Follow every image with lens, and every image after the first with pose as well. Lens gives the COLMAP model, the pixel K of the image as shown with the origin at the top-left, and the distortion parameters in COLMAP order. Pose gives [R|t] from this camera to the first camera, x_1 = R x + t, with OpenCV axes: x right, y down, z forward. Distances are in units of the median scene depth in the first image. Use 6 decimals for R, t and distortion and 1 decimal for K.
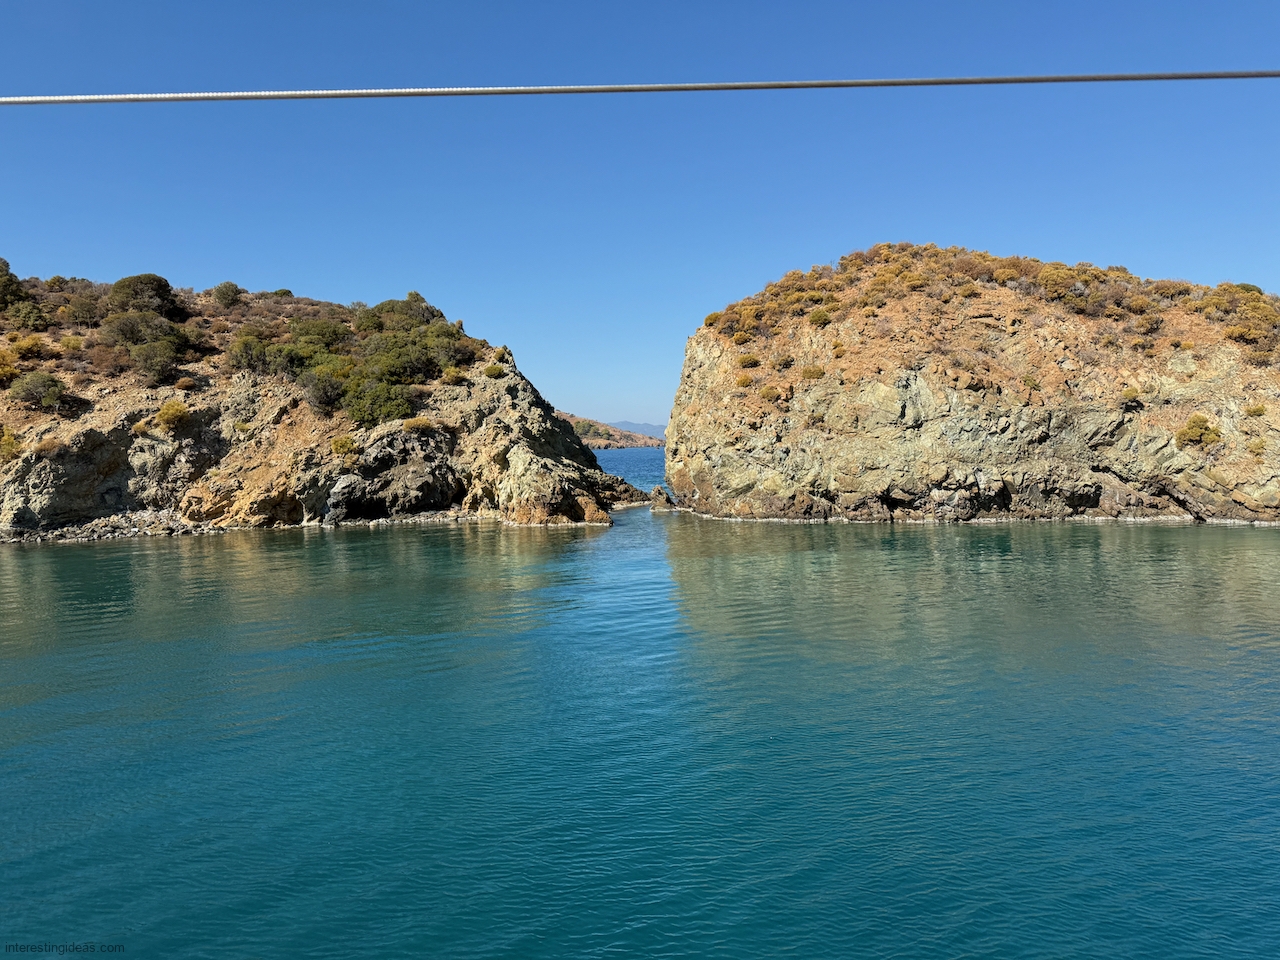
lens RADIAL K [[868.6, 0, 640.0], [0, 868.6, 480.0], [0, 0, 1]] dist [0.052244, -0.101146]
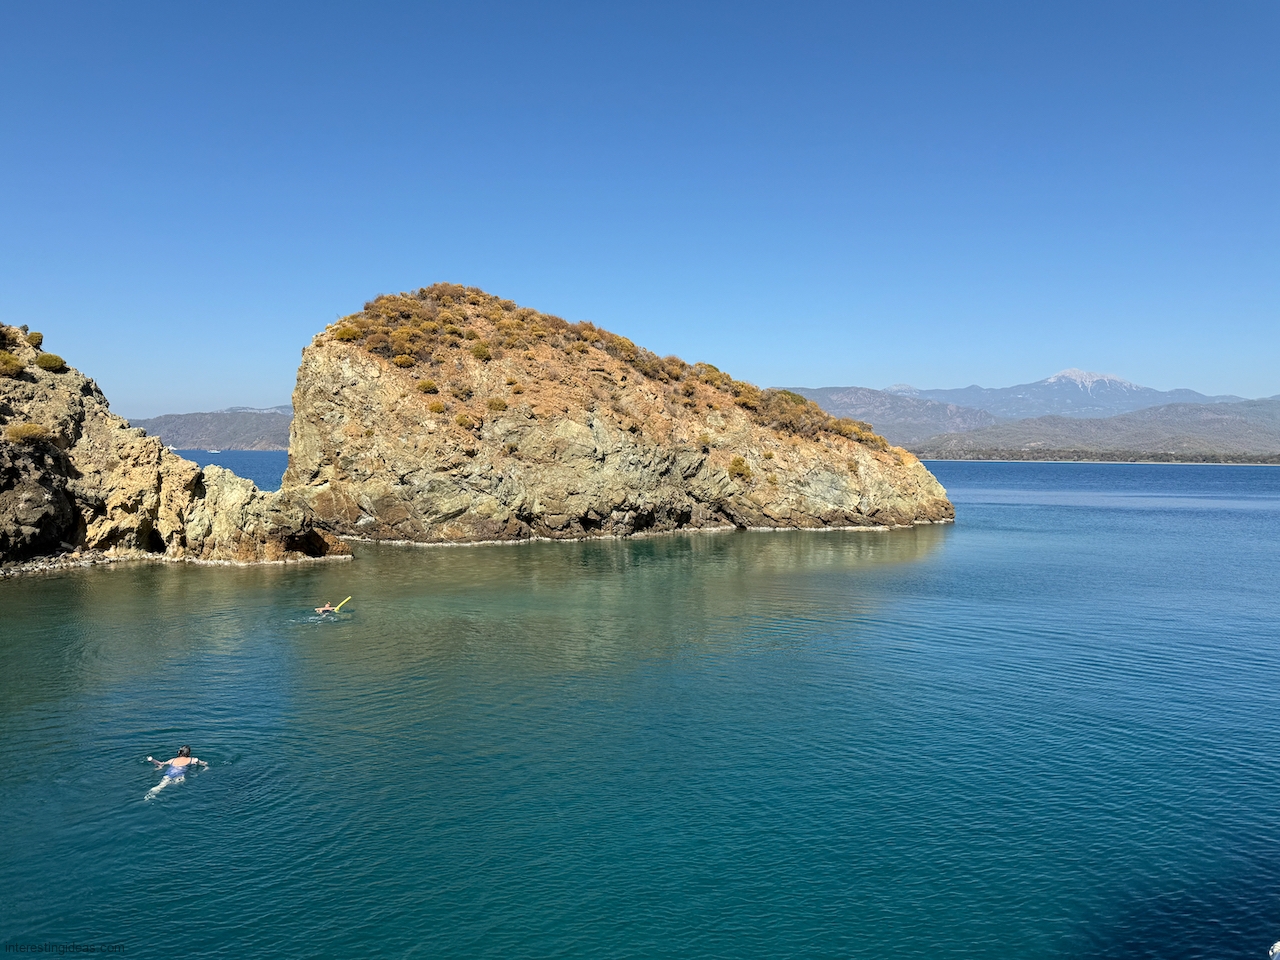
lens RADIAL K [[868.6, 0, 640.0], [0, 868.6, 480.0], [0, 0, 1]] dist [0.052244, -0.101146]
pose [[0.635197, 0.007355, 0.772315, -0.574005], [0.005315, 0.999889, -0.013893, -0.015248], [-0.772332, 0.012930, 0.635087, 0.192661]]
